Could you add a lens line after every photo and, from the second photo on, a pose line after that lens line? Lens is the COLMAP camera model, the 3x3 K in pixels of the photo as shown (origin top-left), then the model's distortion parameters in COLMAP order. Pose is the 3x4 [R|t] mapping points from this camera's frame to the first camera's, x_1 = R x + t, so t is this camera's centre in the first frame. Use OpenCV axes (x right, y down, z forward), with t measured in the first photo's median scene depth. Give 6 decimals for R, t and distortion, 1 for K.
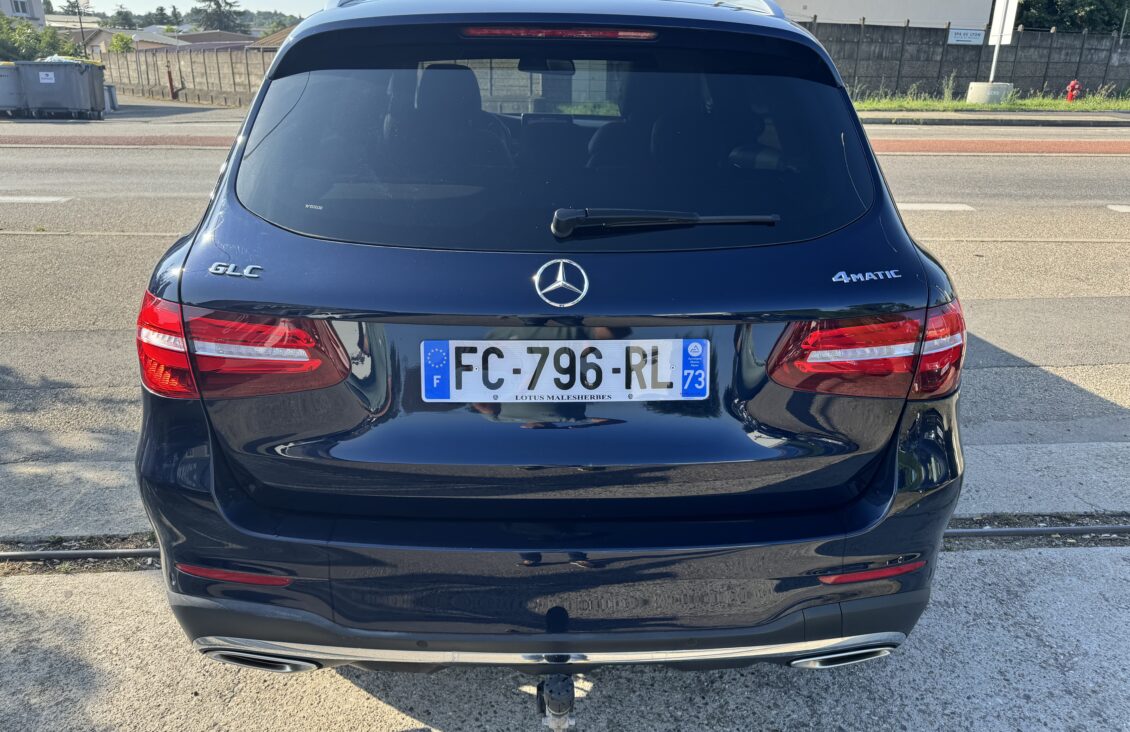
lens RADIAL K [[801.1, 0, 566.9], [0, 801.1, 366.6], [0, 0, 1]] dist [0.029263, -0.041696]
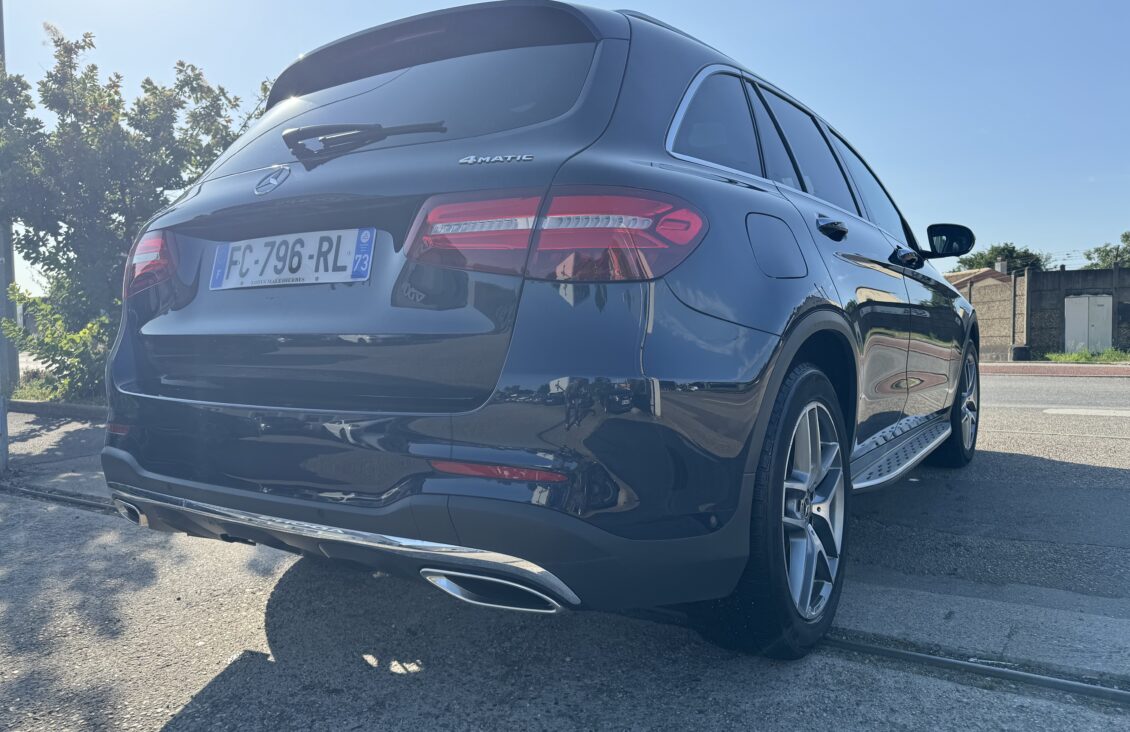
lens RADIAL K [[801.1, 0, 565.9], [0, 801.1, 365.8], [0, 0, 1]] dist [0.029263, -0.041696]
pose [[0.815722, -0.002460, -0.578439, 1.039867], [-0.187844, 0.944668, -0.268918, 0.399385], [0.547095, 0.328019, 0.770124, 0.346065]]
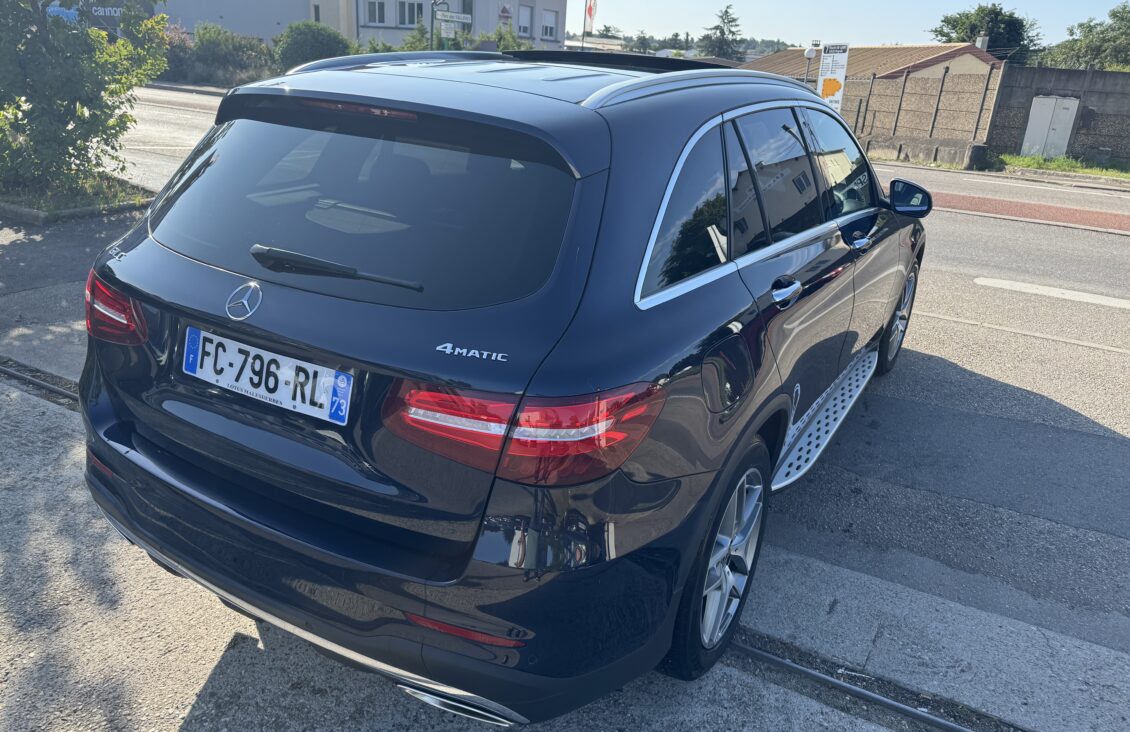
lens RADIAL K [[801.1, 0, 577.5], [0, 801.1, 368.9], [0, 0, 1]] dist [0.029263, -0.041696]
pose [[0.849585, 0.224736, -0.477177, 1.008782], [-0.238194, 0.970655, 0.033059, -0.160141], [0.470604, 0.085575, 0.878185, 0.129132]]
